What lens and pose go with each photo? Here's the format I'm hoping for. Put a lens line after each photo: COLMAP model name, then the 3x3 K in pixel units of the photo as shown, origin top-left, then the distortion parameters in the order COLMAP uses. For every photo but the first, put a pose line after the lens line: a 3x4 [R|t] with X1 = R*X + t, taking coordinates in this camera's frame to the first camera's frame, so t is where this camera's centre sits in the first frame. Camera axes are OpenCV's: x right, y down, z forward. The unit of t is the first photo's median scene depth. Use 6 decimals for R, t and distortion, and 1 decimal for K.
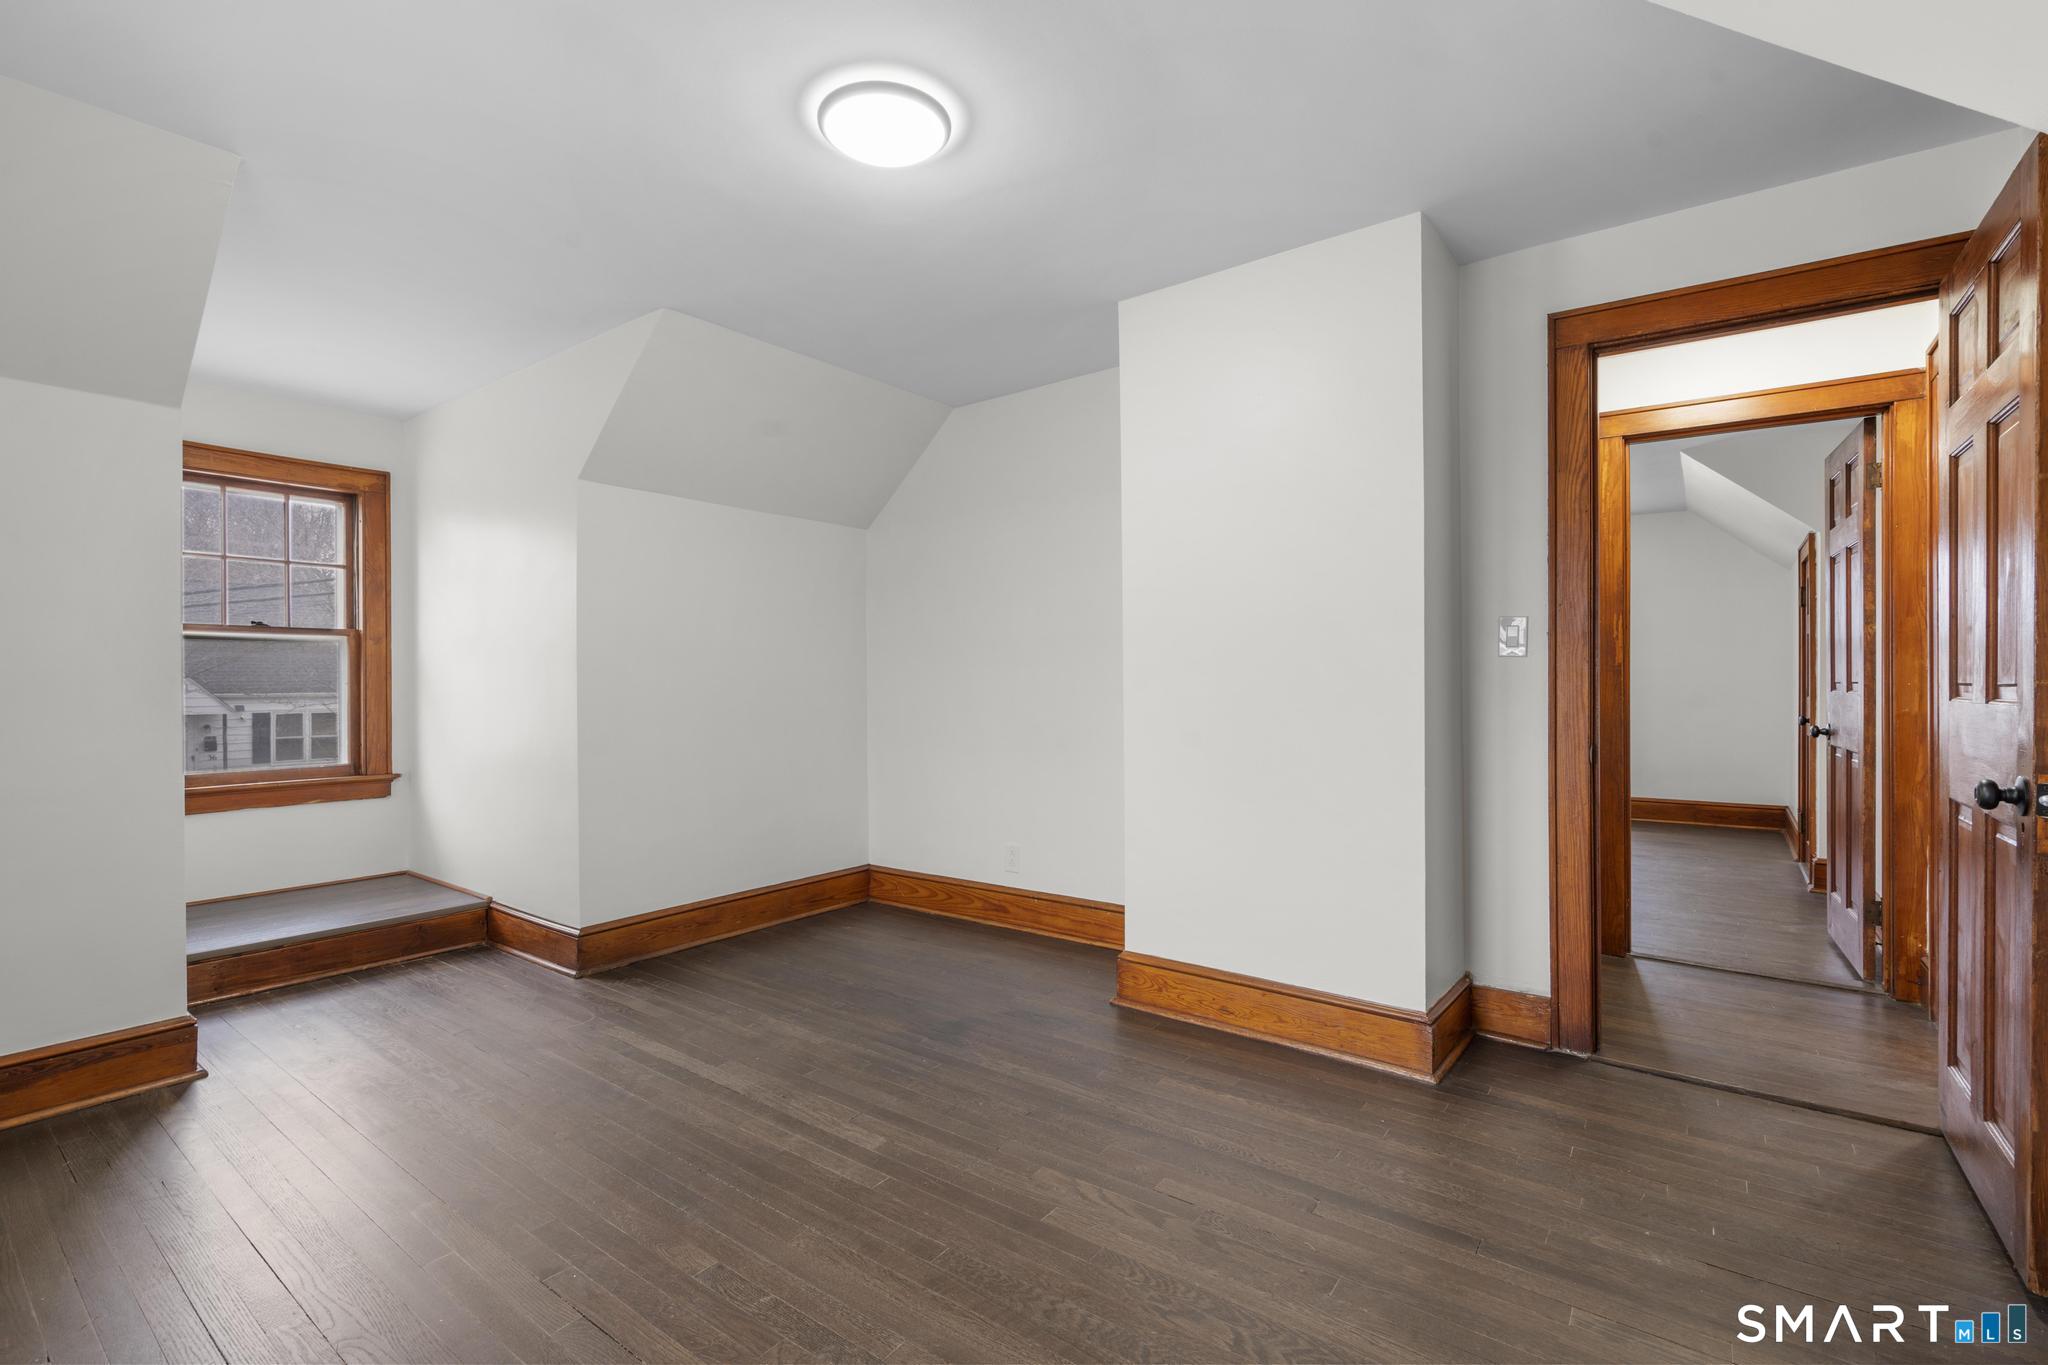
lens RADIAL K [[918.8, 0, 1019.5], [0, 918.8, 684.4], [0, 0, 1]] dist [-0.007612, 0.005041]
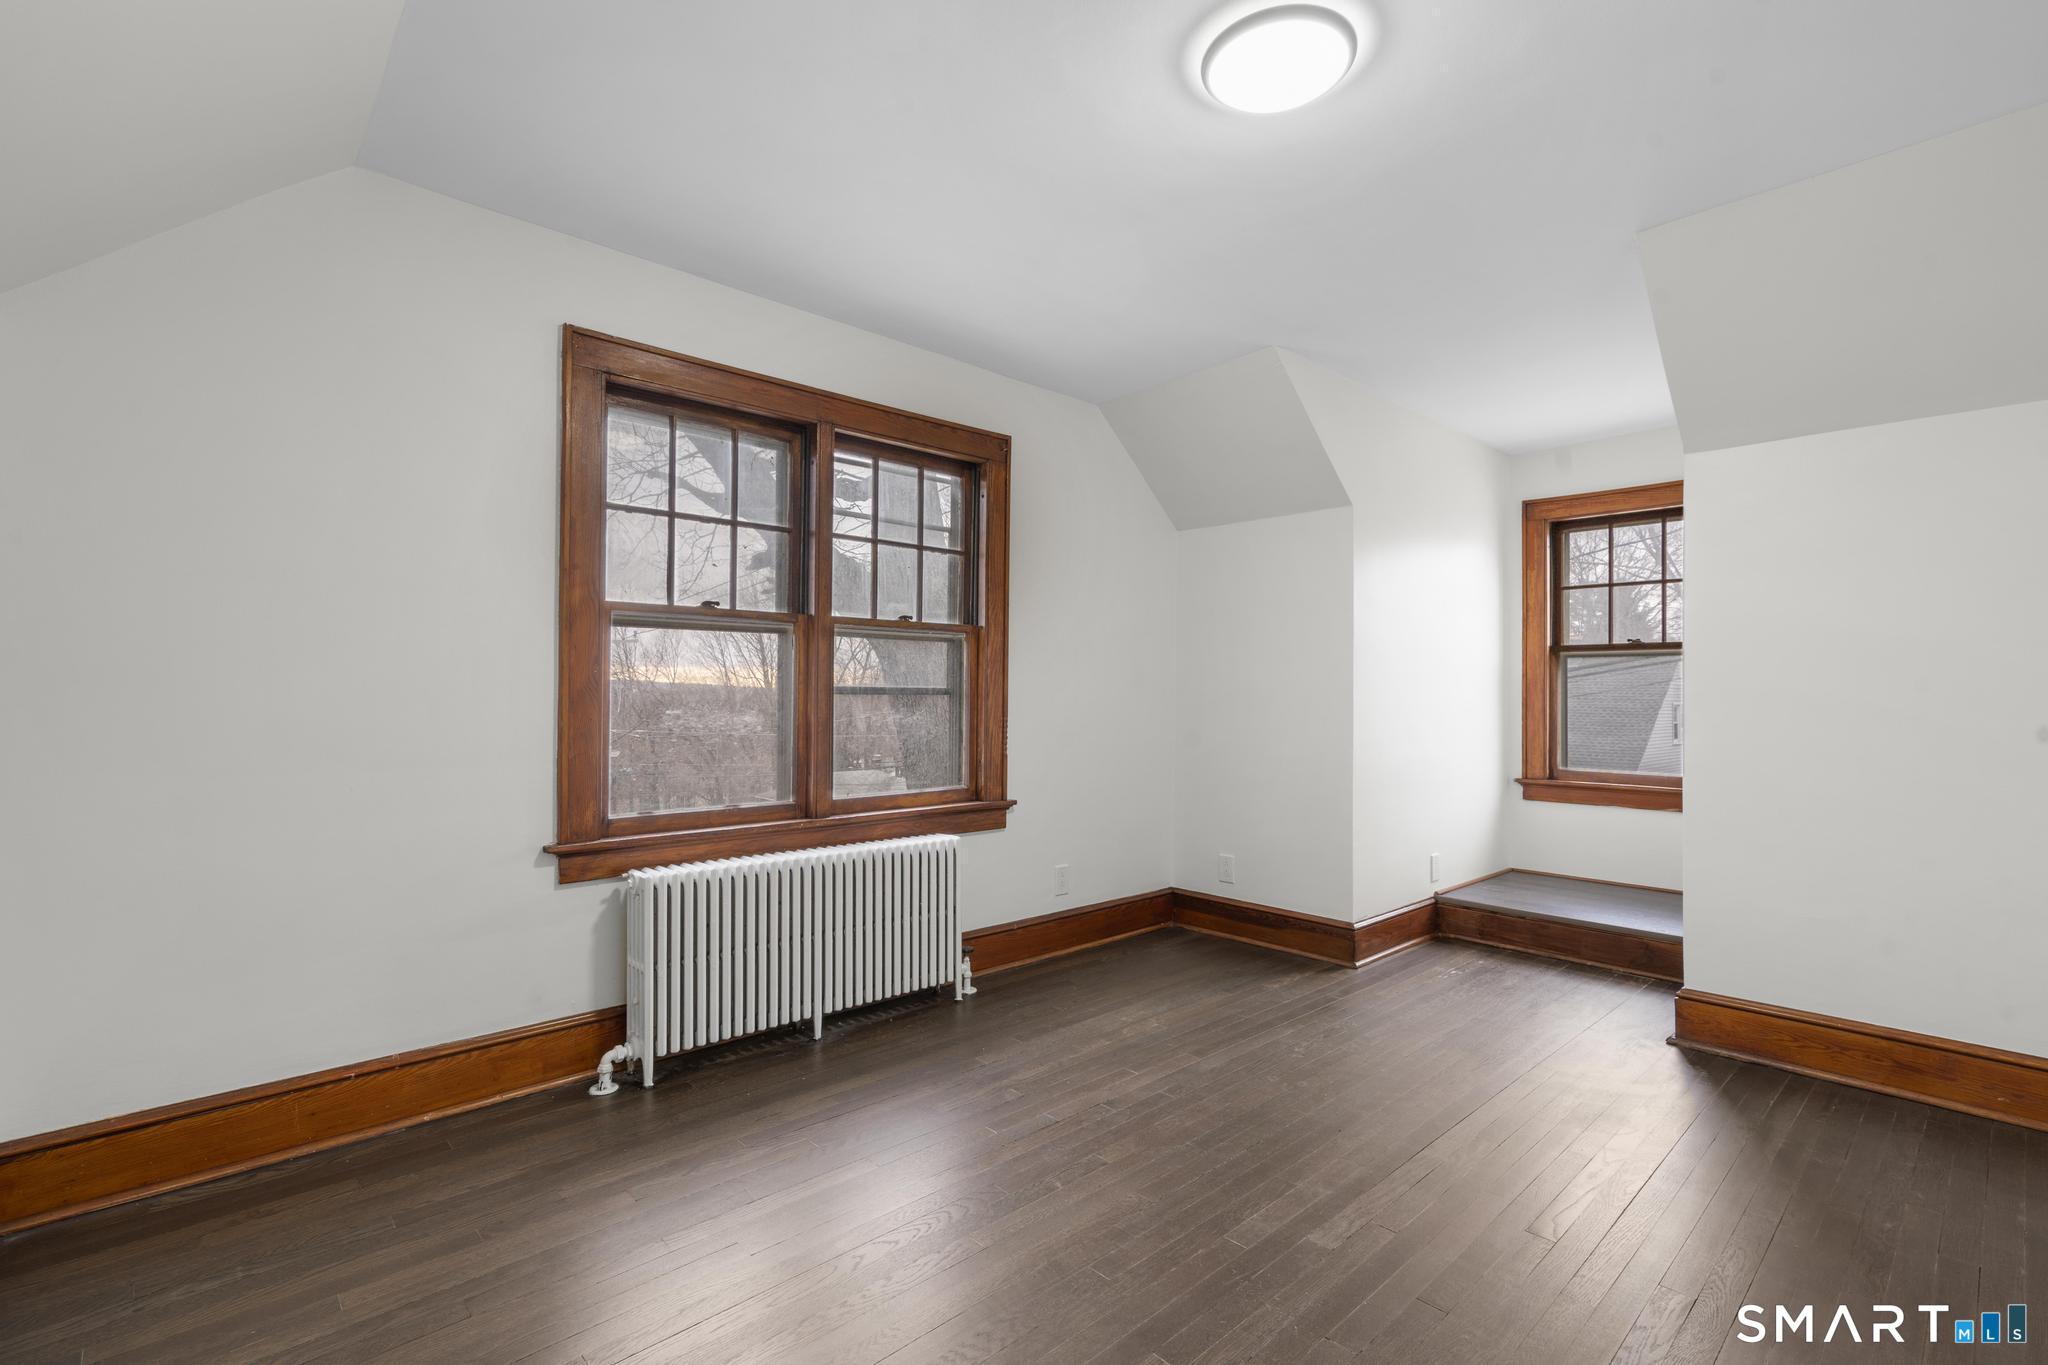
lens RADIAL K [[918.8, 0, 1019.5], [0, 918.8, 684.4], [0, 0, 1]] dist [-0.007612, 0.005041]
pose [[-0.180876, -0.008124, -0.983472, 0.663609], [-0.008271, 0.999943, -0.006738, -0.000455], [0.983471, 0.006916, -0.180933, 0.806020]]
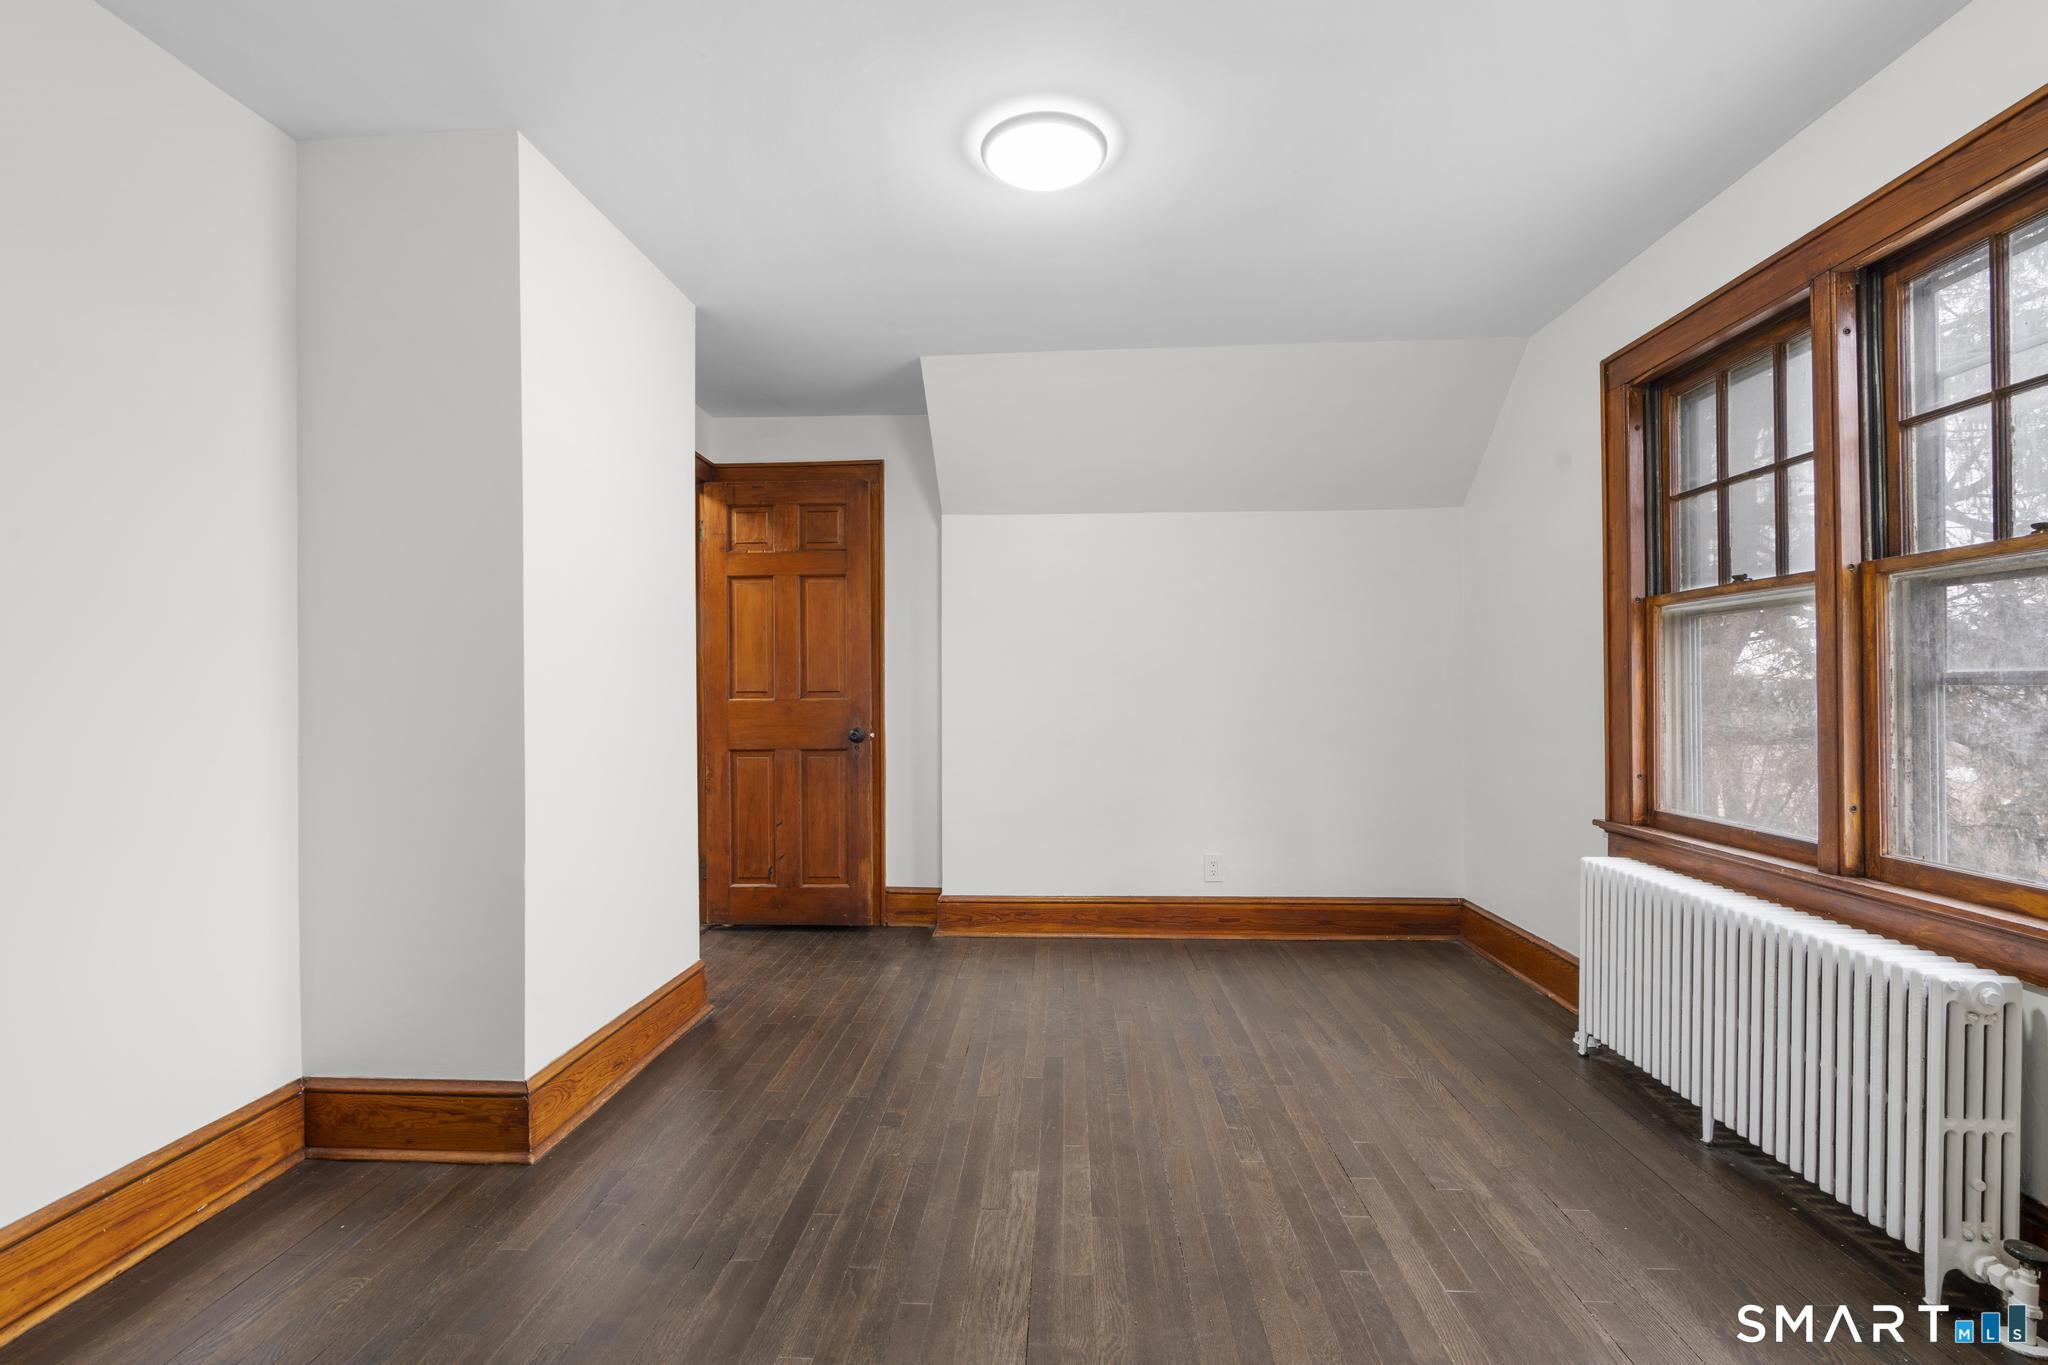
lens RADIAL K [[918.8, 0, 1019.5], [0, 918.8, 684.4], [0, 0, 1]] dist [-0.007612, 0.005041]
pose [[-0.557984, 0.011572, 0.829771, -0.868615], [0.011371, 0.999916, -0.006299, 0.001420], [-0.829773, 0.005921, -0.558069, 1.408129]]
